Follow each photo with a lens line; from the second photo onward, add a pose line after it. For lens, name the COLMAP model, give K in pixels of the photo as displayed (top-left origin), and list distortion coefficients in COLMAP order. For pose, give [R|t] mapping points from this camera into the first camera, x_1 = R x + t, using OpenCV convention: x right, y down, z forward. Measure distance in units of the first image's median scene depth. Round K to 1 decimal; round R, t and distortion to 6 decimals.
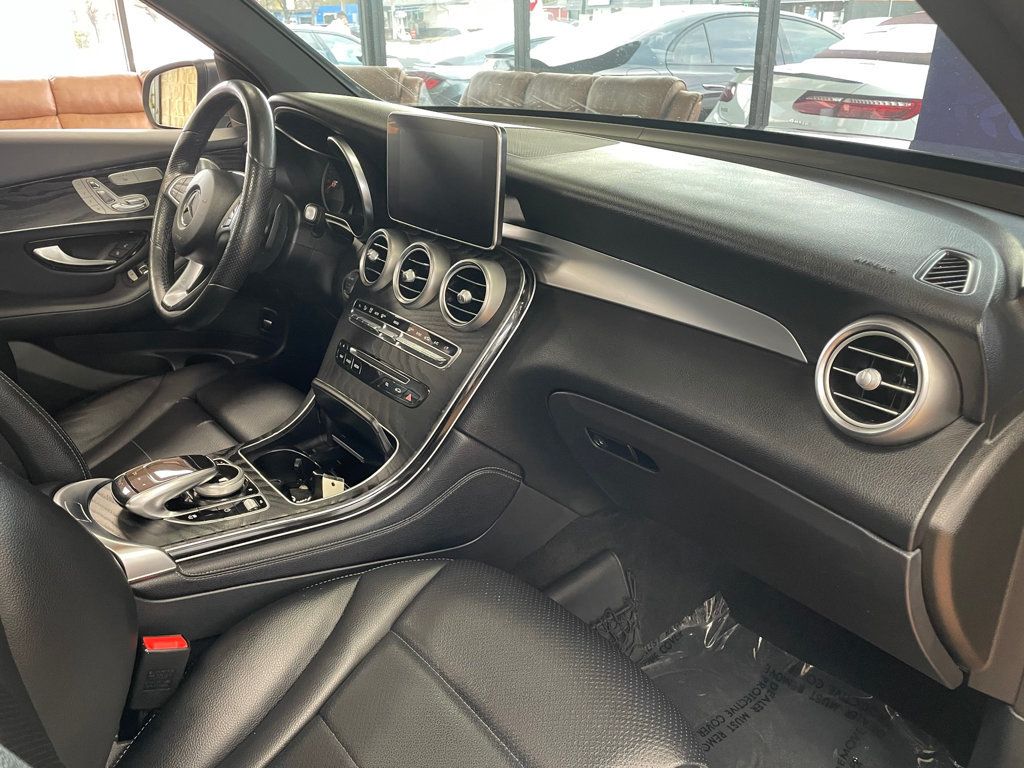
lens RADIAL K [[796.4, 0, 496.9], [0, 796.4, 407.9], [0, 0, 1]] dist [0.073347, -0.072618]
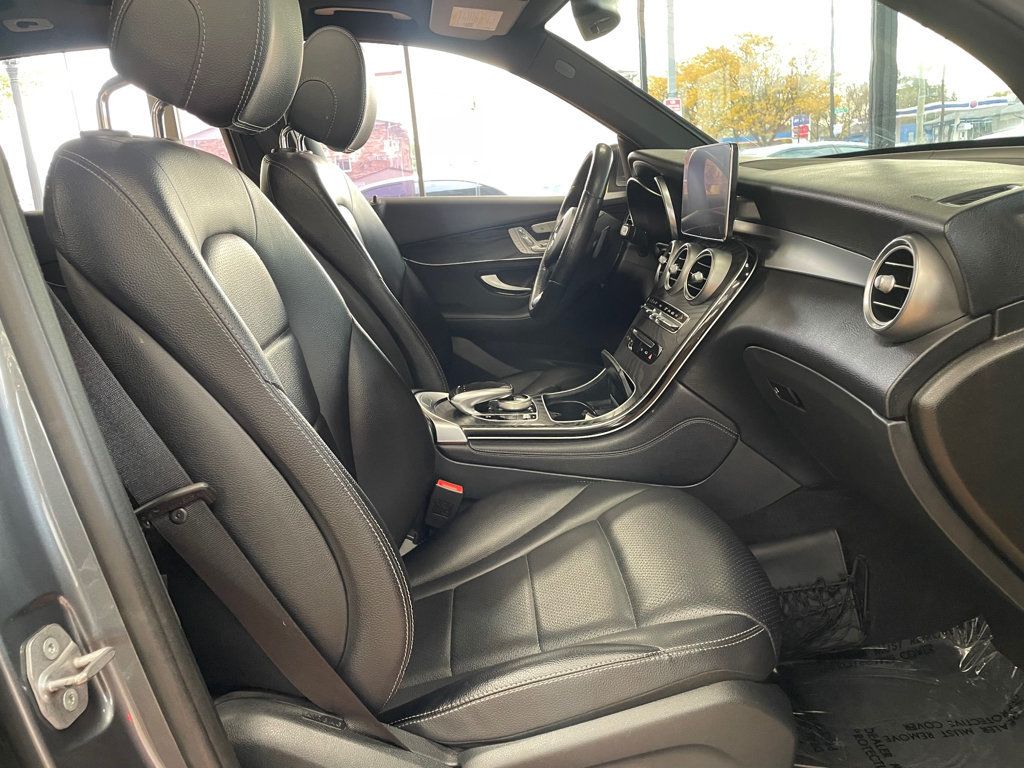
lens RADIAL K [[796.4, 0, 496.9], [0, 796.4, 407.9], [0, 0, 1]] dist [0.073347, -0.072618]
pose [[0.810163, 0.093741, -0.578660, 0.421873], [-0.173264, 0.981320, -0.083611, 0.208200], [0.560013, 0.168000, 0.811271, -0.163824]]
